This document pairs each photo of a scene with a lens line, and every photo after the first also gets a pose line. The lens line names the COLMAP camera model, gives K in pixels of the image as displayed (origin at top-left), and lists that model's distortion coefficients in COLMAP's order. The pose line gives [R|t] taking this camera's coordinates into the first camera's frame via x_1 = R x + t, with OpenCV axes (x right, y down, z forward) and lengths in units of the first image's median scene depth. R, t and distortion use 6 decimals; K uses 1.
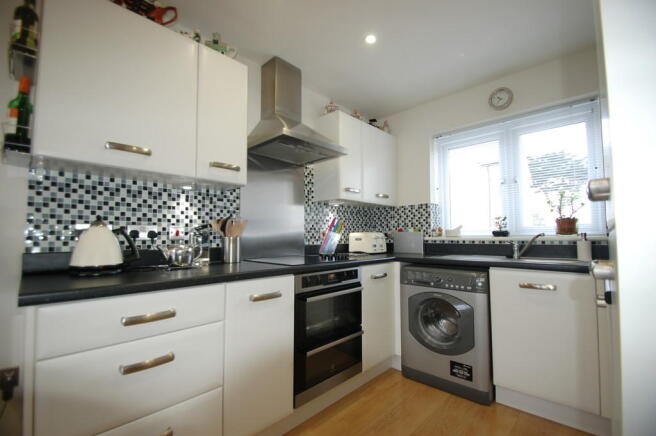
lens RADIAL K [[288.4, 0, 328.0], [0, 288.4, 218.0], [0, 0, 1]] dist [-0.000870, -0.000293]
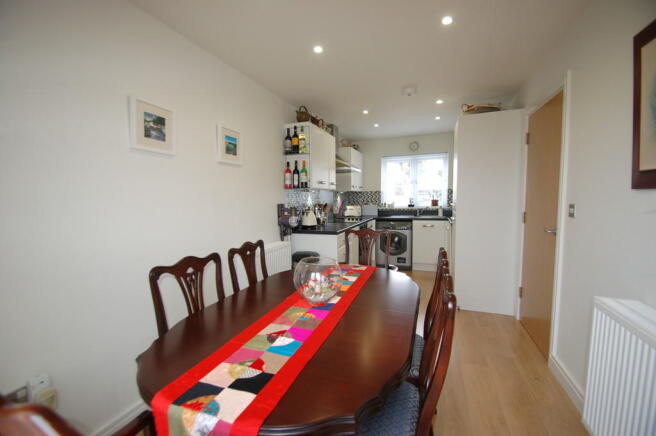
lens RADIAL K [[288.4, 0, 328.0], [0, 288.4, 218.0], [0, 0, 1]] dist [-0.000870, -0.000293]
pose [[0.912955, -0.043980, 0.405682, -1.193451], [-0.012398, 0.990726, 0.135305, -0.190827], [-0.407871, -0.128557, 0.903944, -1.042357]]
